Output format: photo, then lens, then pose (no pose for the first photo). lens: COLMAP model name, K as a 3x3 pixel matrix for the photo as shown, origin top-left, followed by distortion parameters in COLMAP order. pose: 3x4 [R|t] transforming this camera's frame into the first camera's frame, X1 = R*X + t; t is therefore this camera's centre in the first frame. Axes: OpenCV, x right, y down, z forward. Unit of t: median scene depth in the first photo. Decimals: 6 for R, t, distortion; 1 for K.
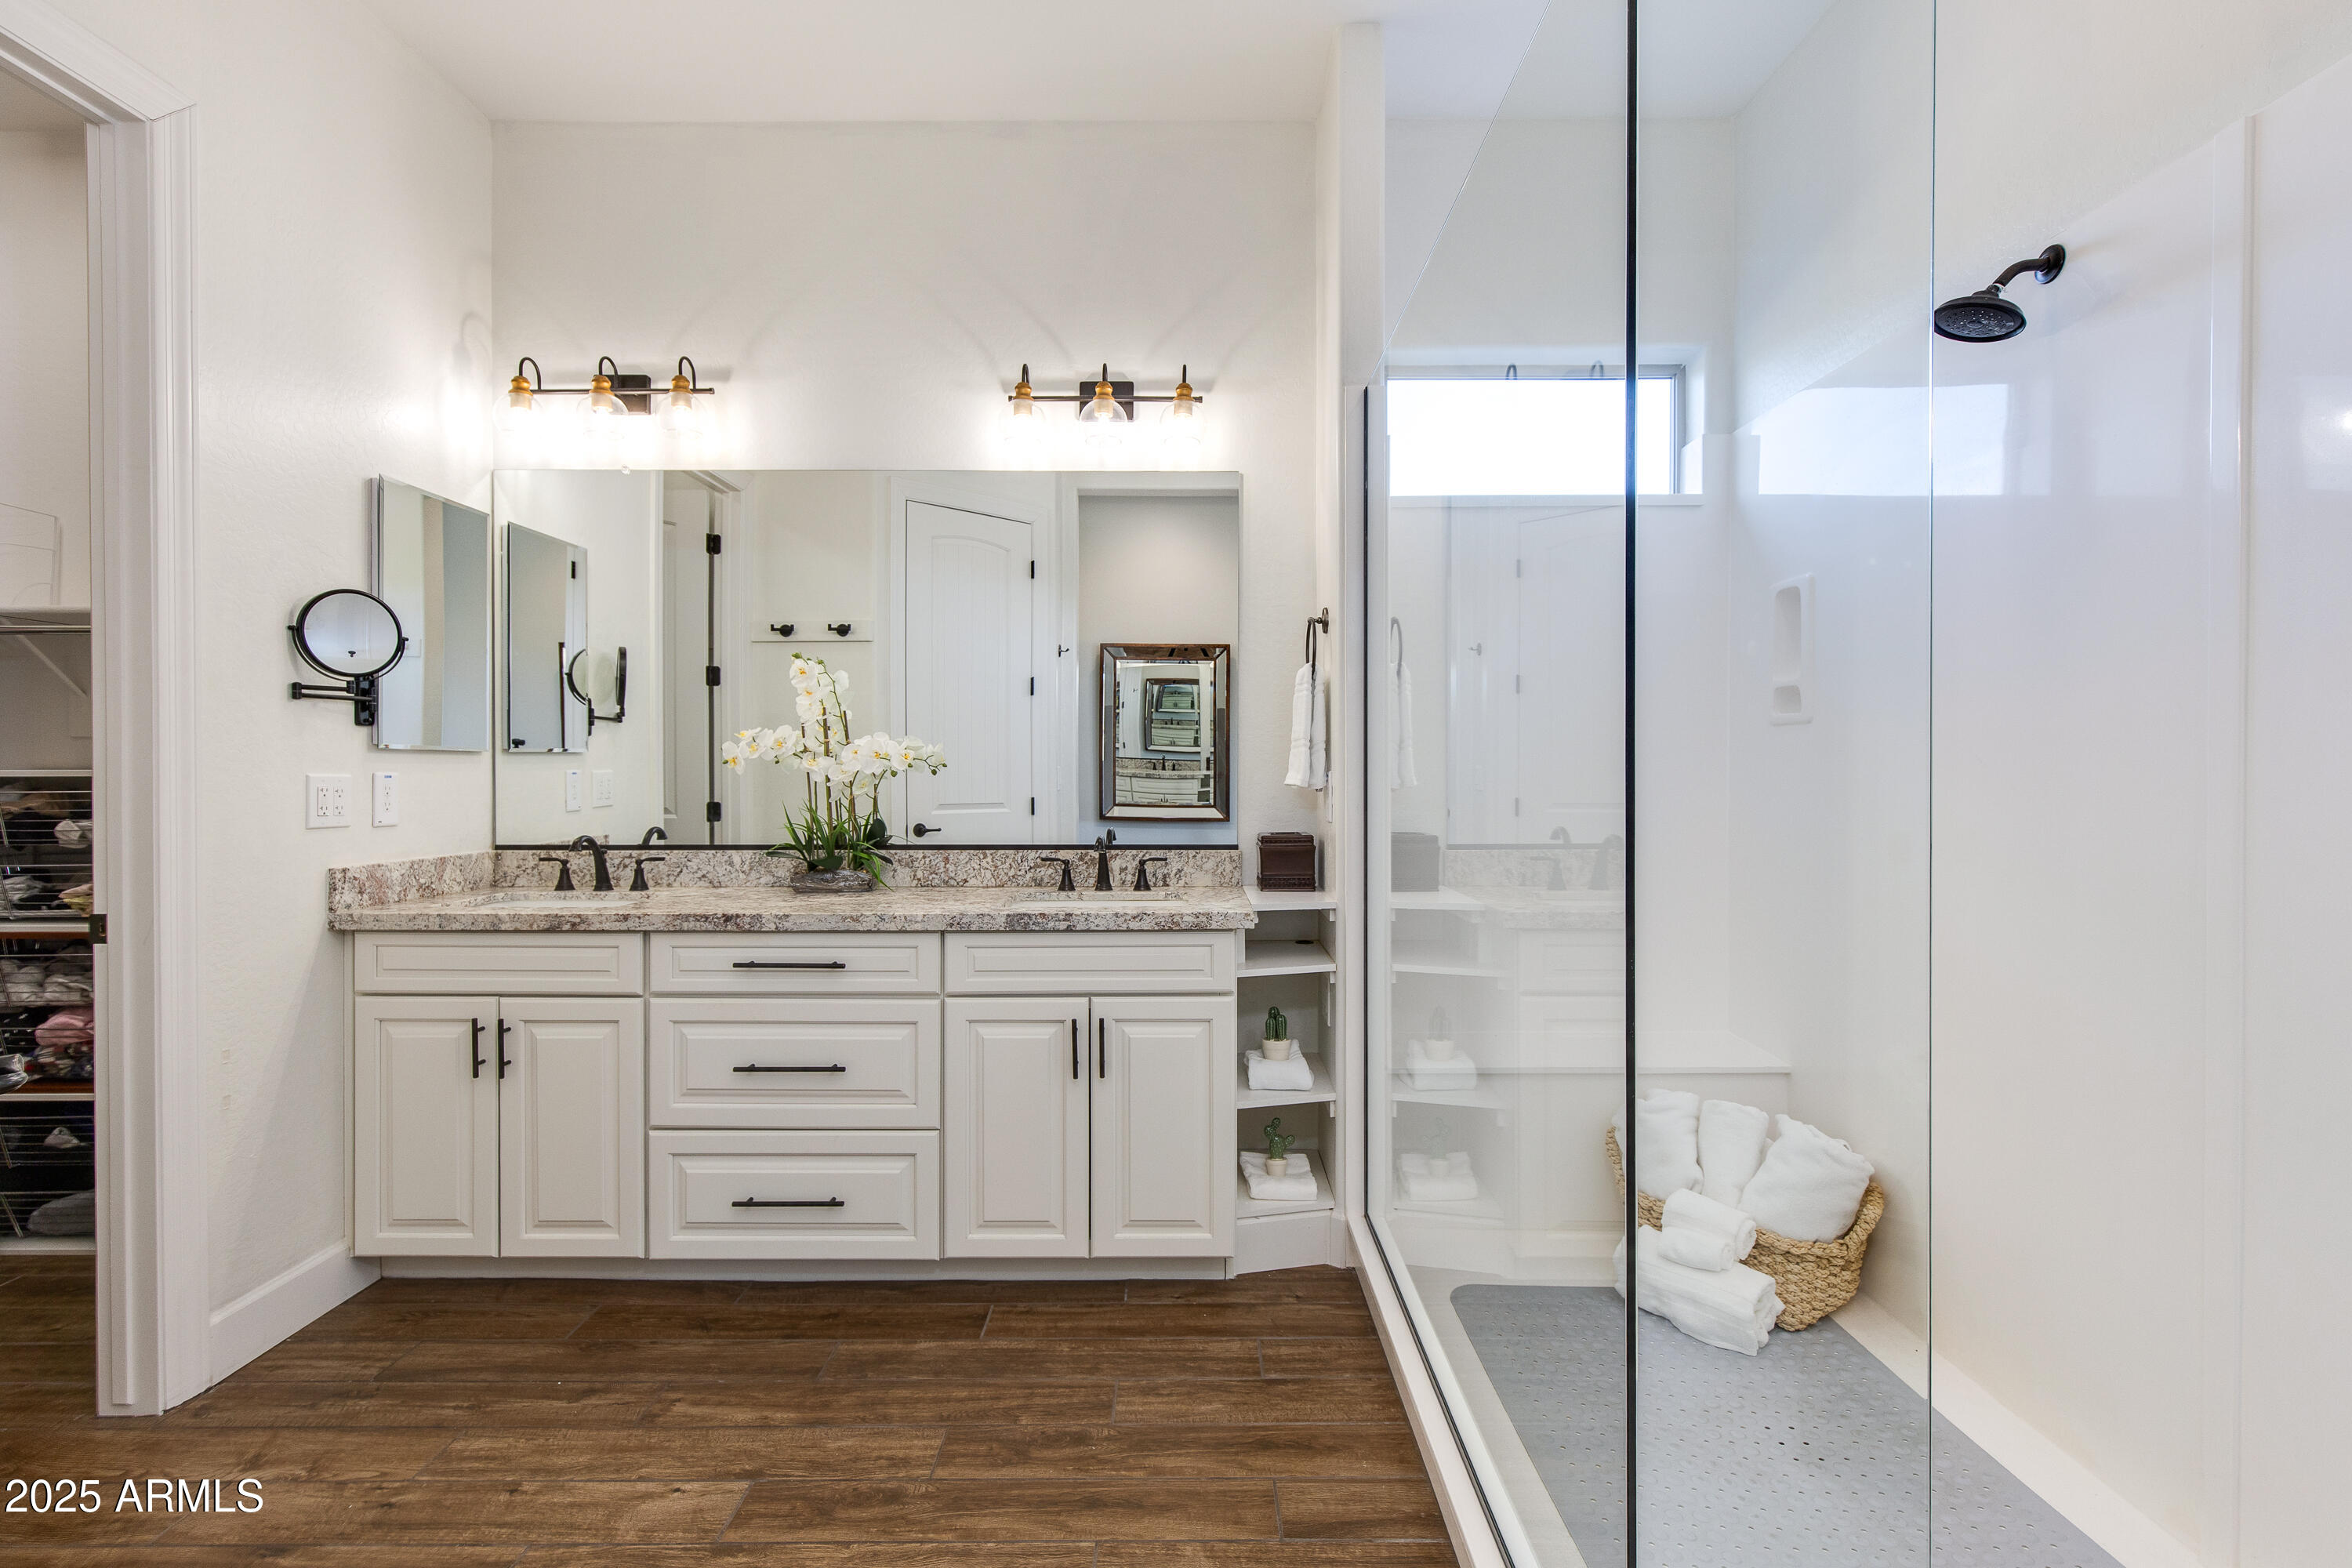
lens RADIAL K [[1066.6, 0, 1182.2], [0, 1066.6, 801.0], [0, 0, 1]] dist [0.000847, 0.011831]
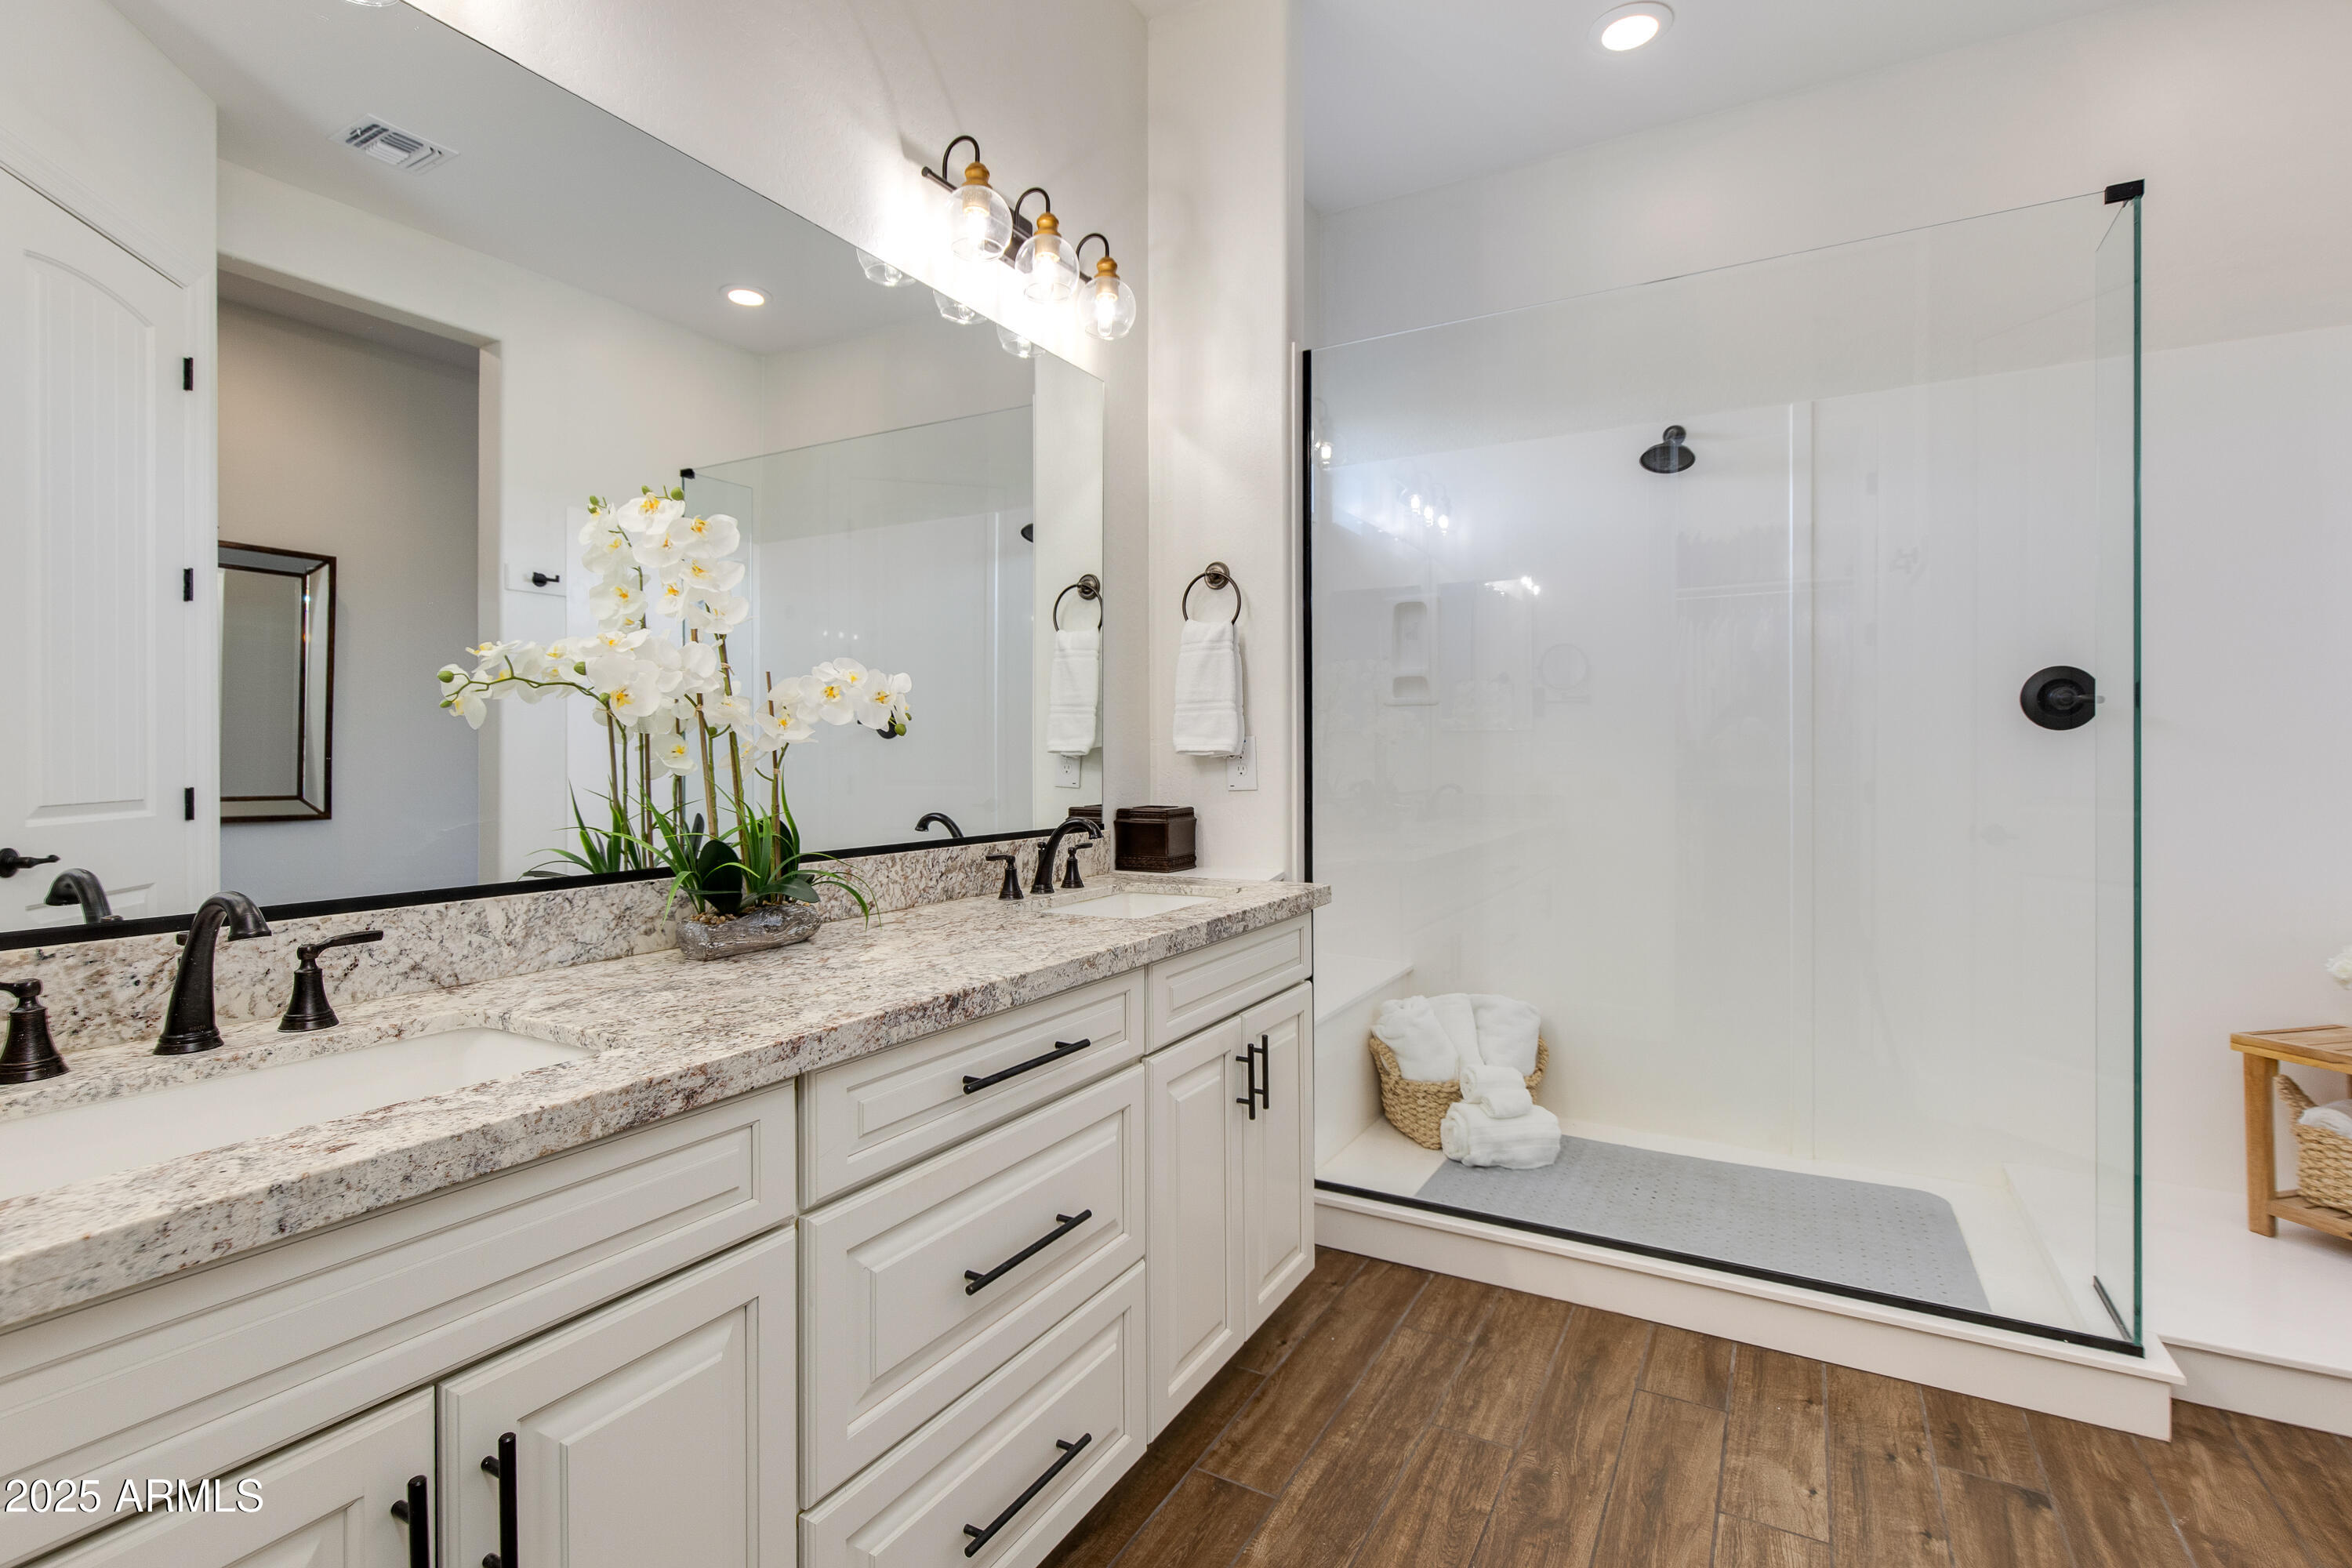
lens RADIAL K [[1077.6, 0, 1210.7], [0, 1077.6, 780.0], [0, 0, 1]] dist [0.006014, 0.000491]
pose [[0.495322, -0.020803, 0.868460, -0.812752], [0.029250, 0.999546, 0.007261, 0.003179], [-0.868217, 0.021806, 0.495706, 0.633640]]
